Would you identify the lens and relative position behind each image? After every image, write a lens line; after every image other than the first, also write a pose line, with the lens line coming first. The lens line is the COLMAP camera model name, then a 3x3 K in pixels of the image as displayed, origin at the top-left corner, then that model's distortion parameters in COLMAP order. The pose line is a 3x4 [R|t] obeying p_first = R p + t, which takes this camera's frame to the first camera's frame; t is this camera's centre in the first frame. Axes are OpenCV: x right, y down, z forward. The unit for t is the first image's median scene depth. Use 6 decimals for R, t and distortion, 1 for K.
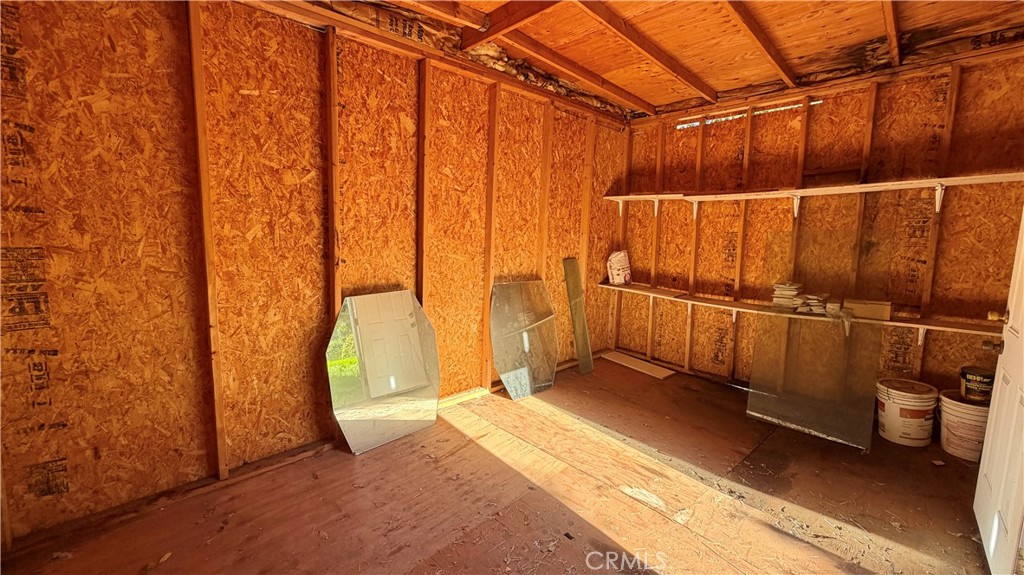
lens RADIAL K [[407.4, 0, 514.6], [0, 407.4, 287.7], [0, 0, 1]] dist [-0.000091, -0.000066]
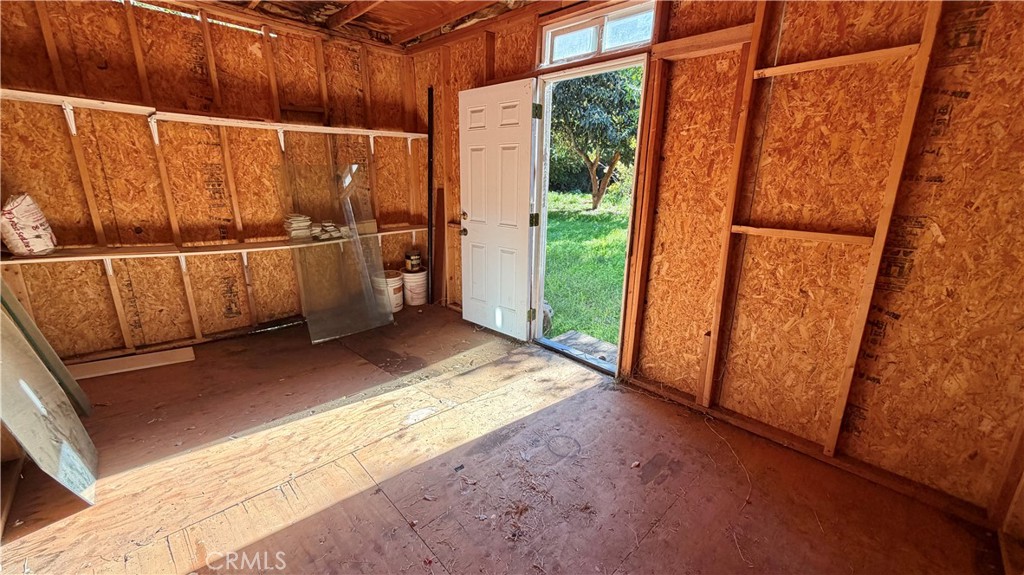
lens RADIAL K [[407.4, 0, 514.6], [0, 407.4, 287.7], [0, 0, 1]] dist [-0.000091, -0.000066]
pose [[-0.016748, -0.273795, 0.961642, -0.403187], [0.110760, 0.955350, 0.273932, -0.057070], [-0.993706, 0.111099, 0.014325, 0.424129]]
